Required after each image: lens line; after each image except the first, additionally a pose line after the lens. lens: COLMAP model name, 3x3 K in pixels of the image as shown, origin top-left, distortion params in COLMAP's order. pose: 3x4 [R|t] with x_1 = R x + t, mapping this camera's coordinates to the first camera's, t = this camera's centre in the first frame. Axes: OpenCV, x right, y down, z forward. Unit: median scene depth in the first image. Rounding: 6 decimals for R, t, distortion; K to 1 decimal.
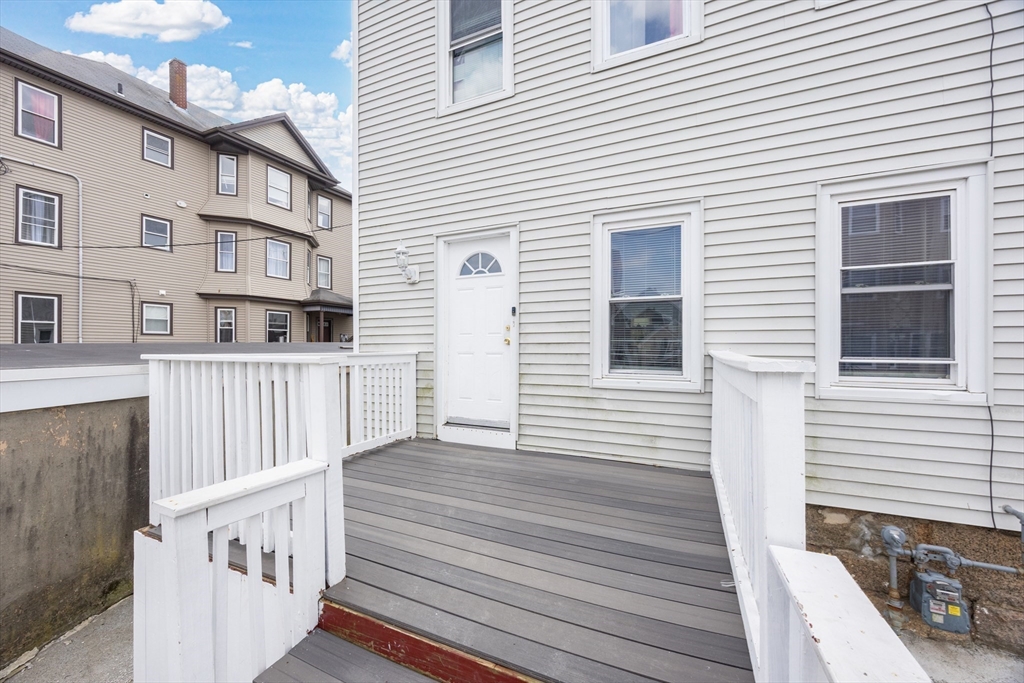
lens RADIAL K [[398.5, 0, 507.6], [0, 398.5, 348.6], [0, 0, 1]] dist [-0.007885, 0.000335]
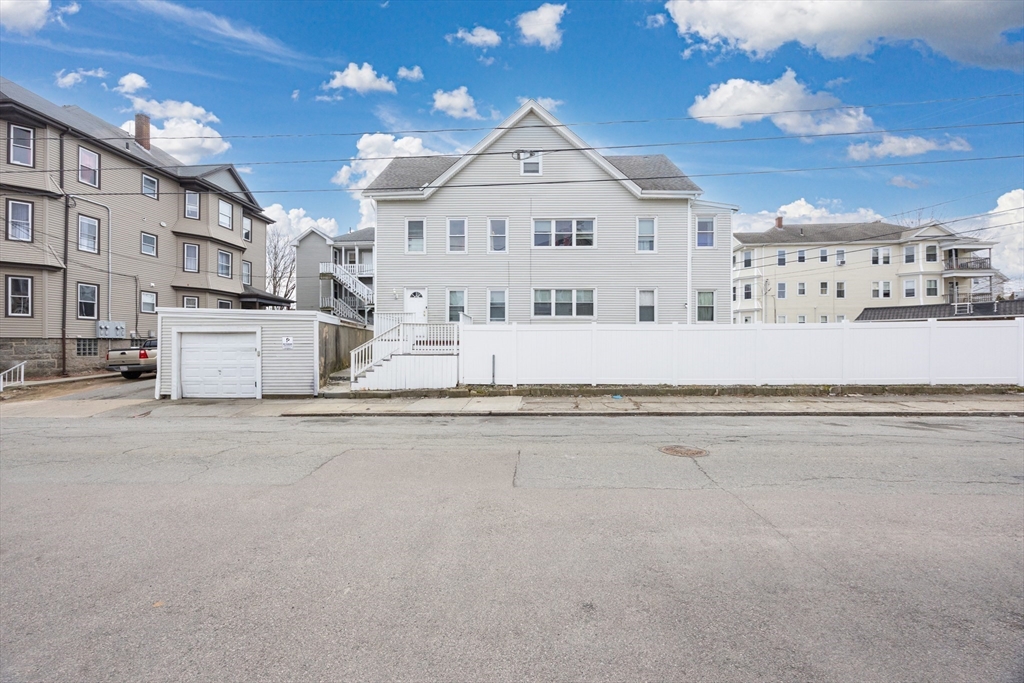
lens RADIAL K [[398.5, 0, 514.9], [0, 398.5, 346.5], [0, 0, 1]] dist [-0.007885, 0.000335]
pose [[0.920832, 0.001371, 0.389956, -0.185029], [-0.000949, 0.999999, -0.001274, 0.078510], [-0.389957, 0.000804, 0.920833, -0.783801]]
